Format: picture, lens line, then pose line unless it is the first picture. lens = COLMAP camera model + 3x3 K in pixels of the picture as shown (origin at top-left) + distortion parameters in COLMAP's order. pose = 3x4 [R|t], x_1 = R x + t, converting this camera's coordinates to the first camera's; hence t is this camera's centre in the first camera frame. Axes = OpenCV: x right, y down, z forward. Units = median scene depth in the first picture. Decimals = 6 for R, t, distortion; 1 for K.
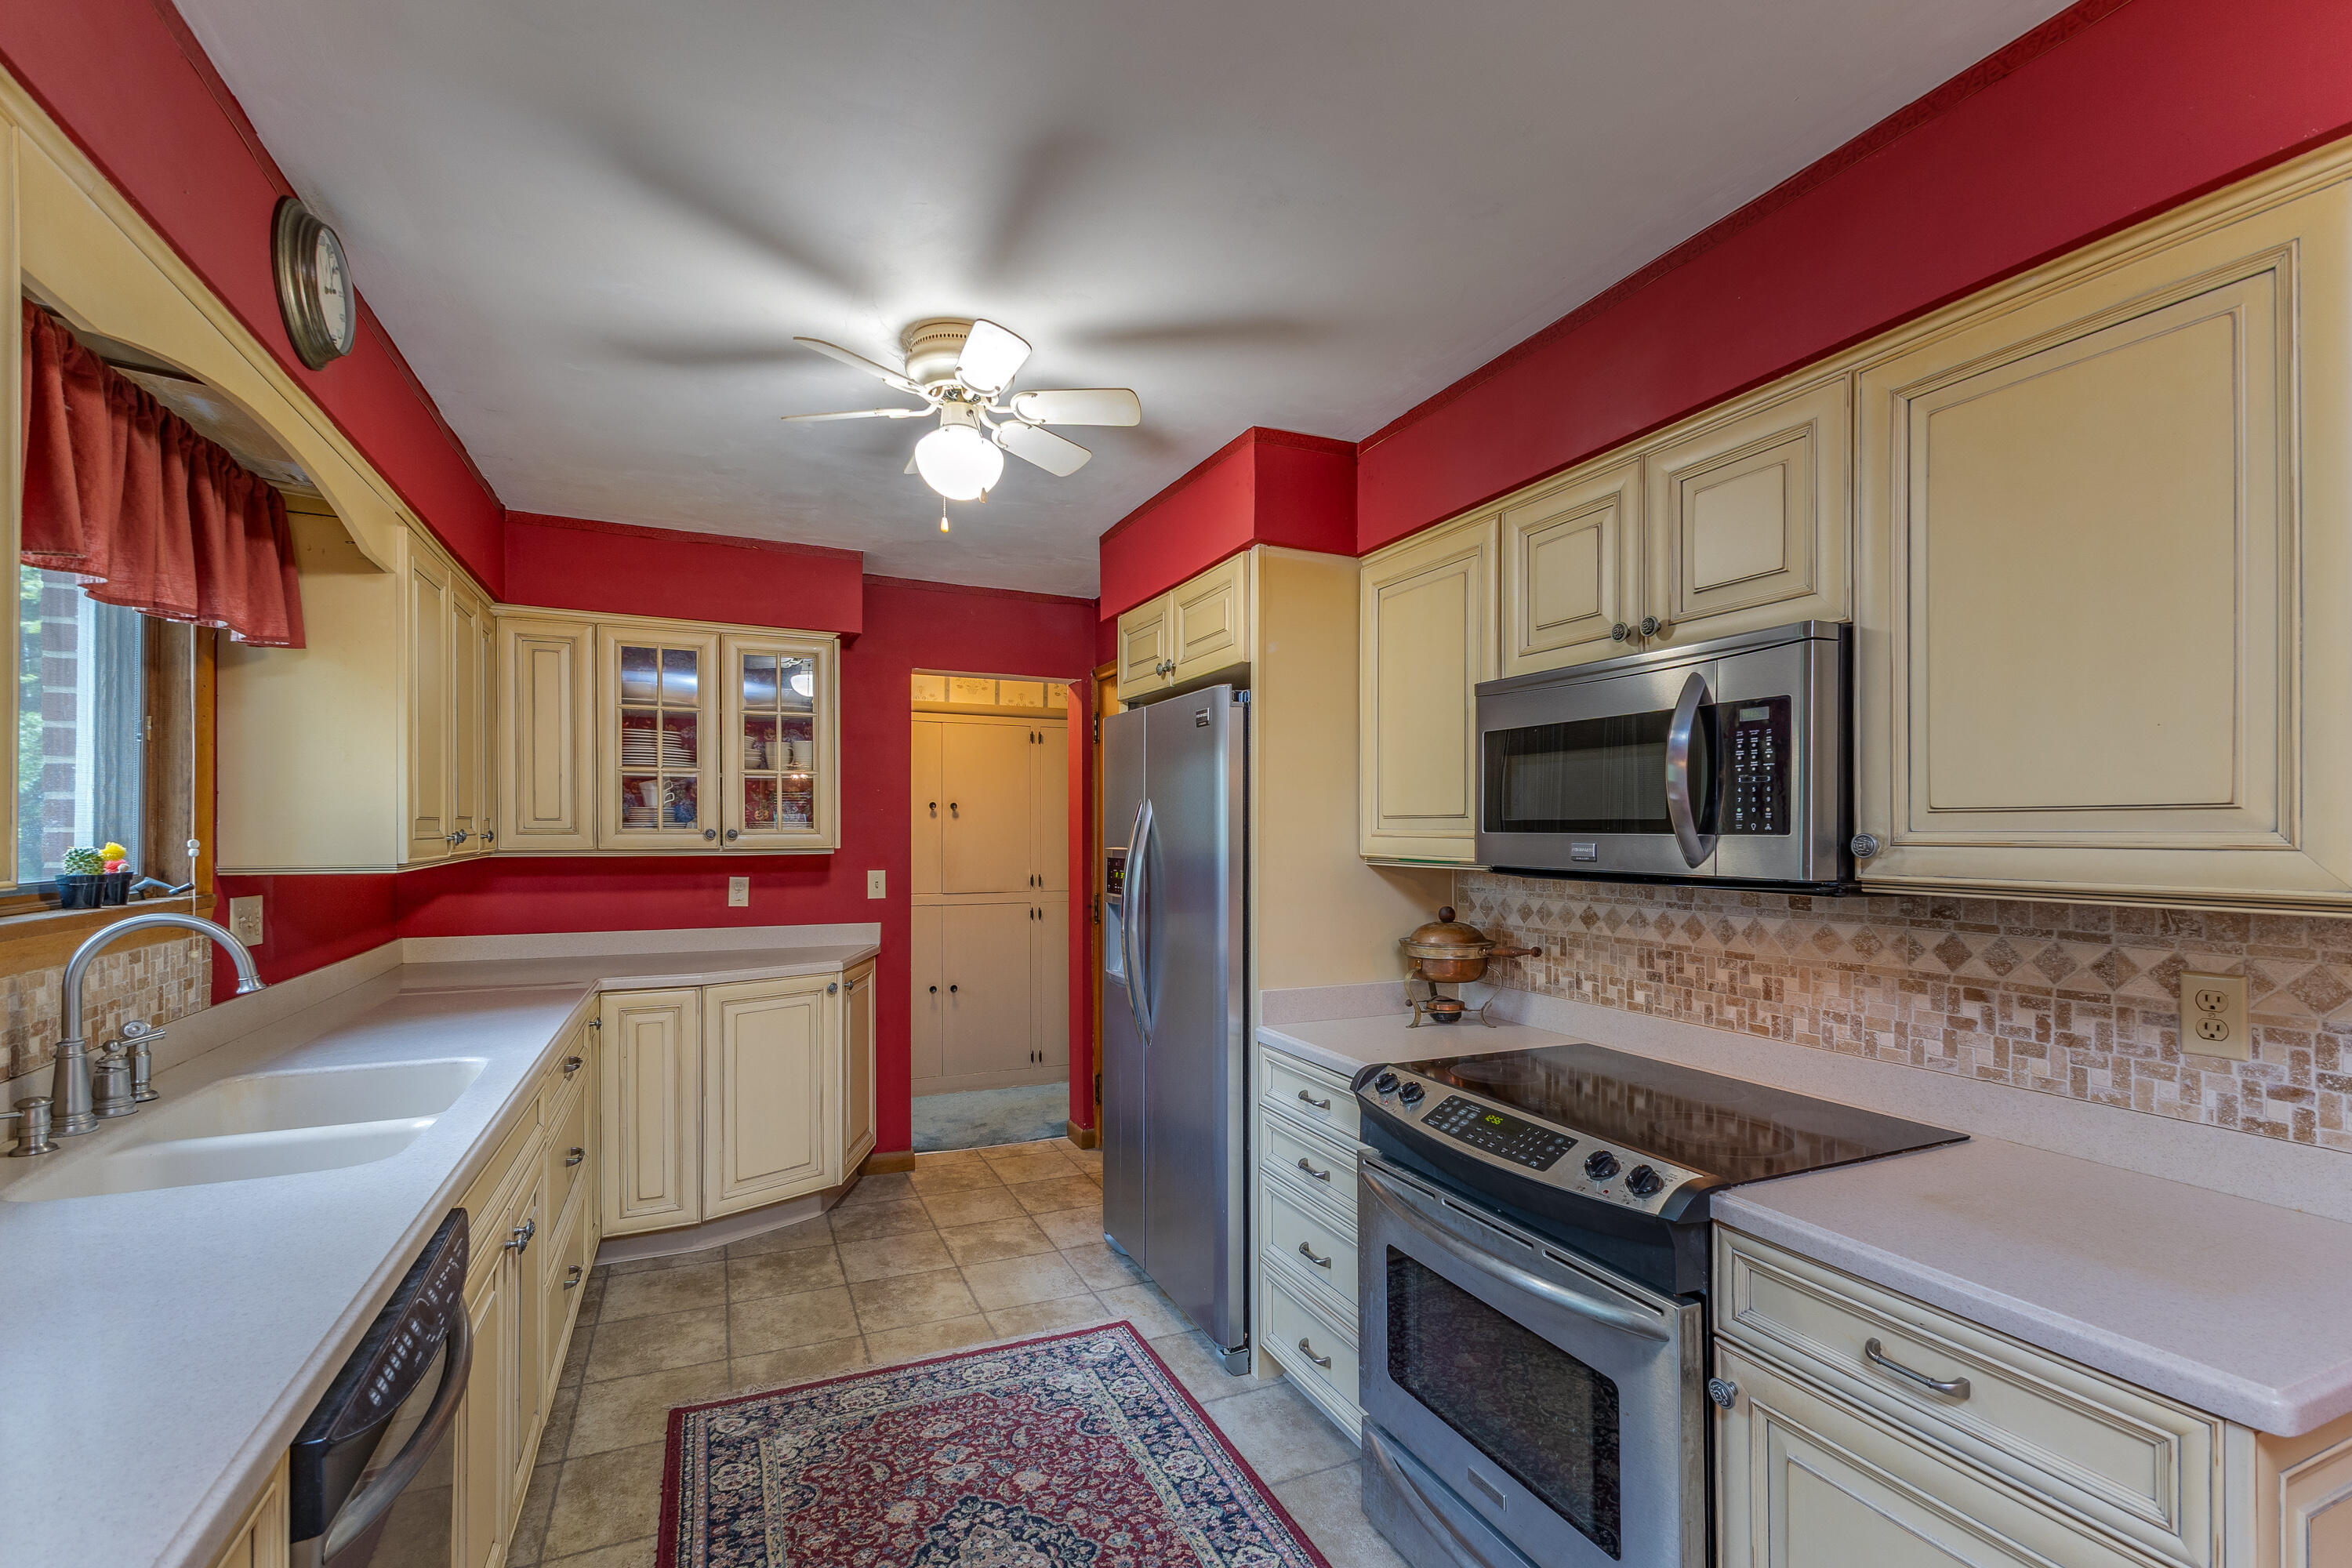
lens RADIAL K [[1033.9, 0, 1181.6], [0, 1033.9, 839.0], [0, 0, 1]] dist [0.013763, -0.002048]
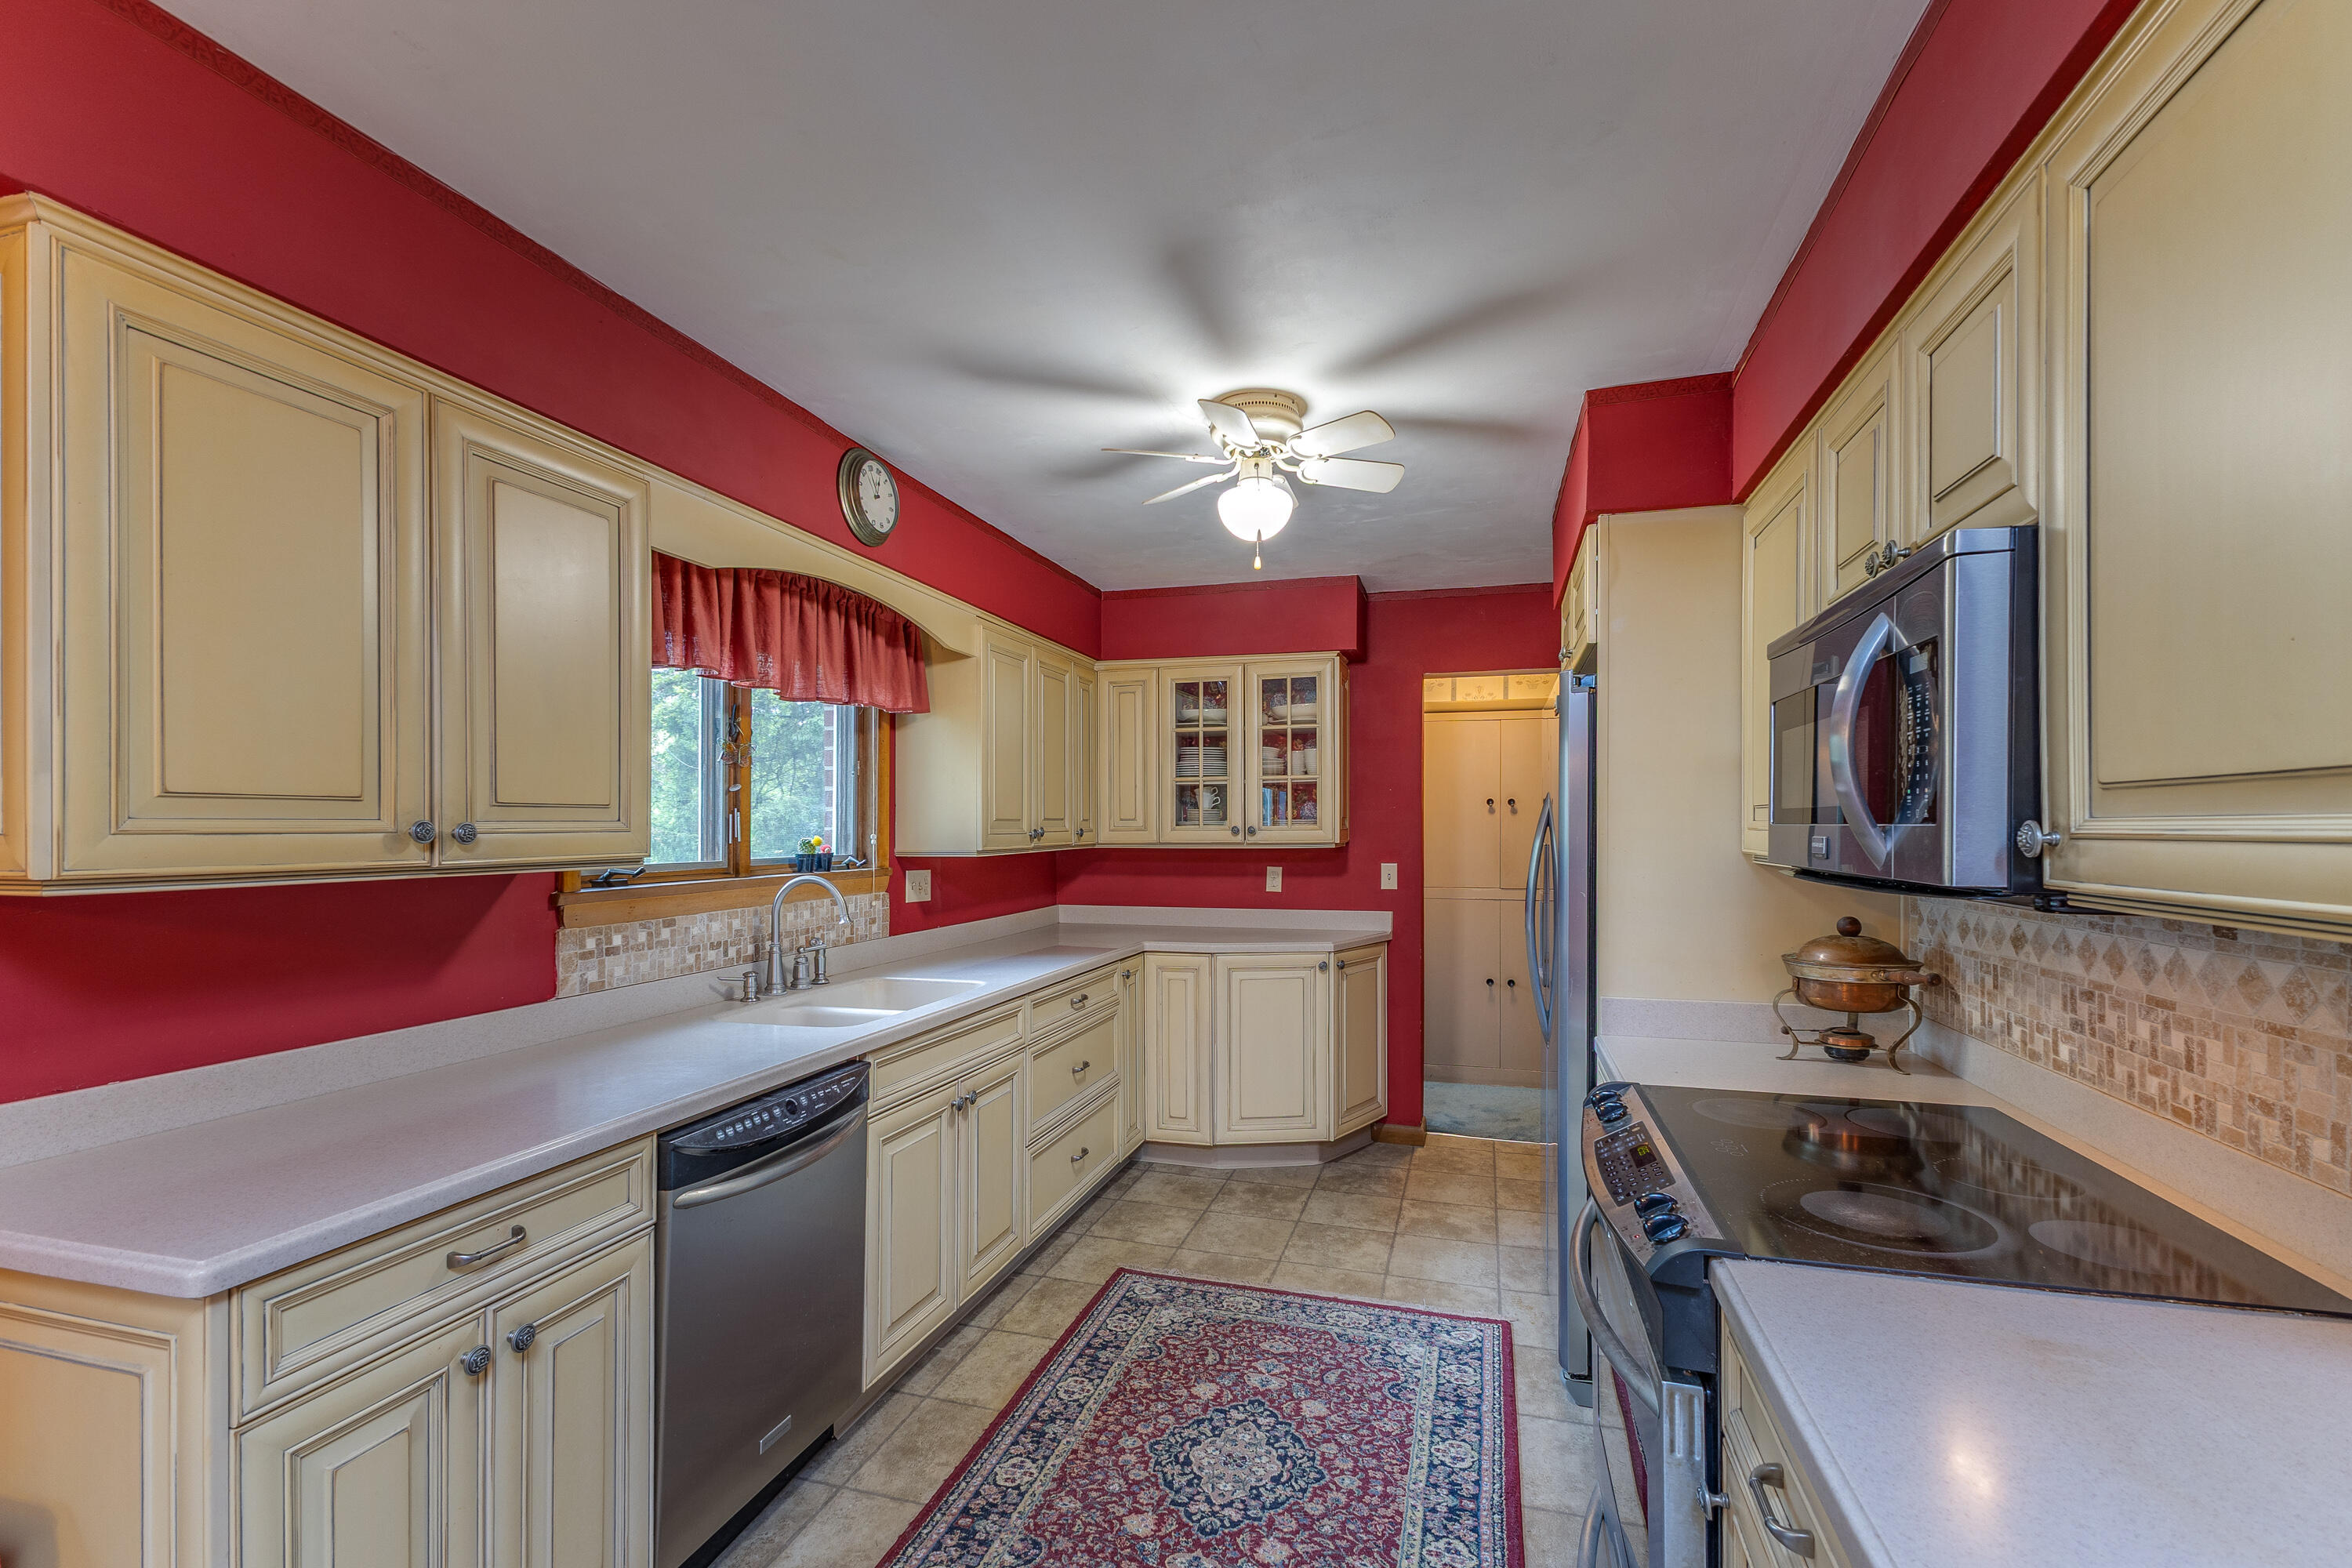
lens RADIAL K [[1033.9, 0, 1180.5], [0, 1033.9, 835.1], [0, 0, 1]] dist [0.013763, -0.002048]
pose [[0.761565, -0.000060, -0.648089, 0.420290], [-0.000498, 1.000000, -0.000677, 0.003003], [0.648089, 0.000838, 0.761564, 0.054444]]
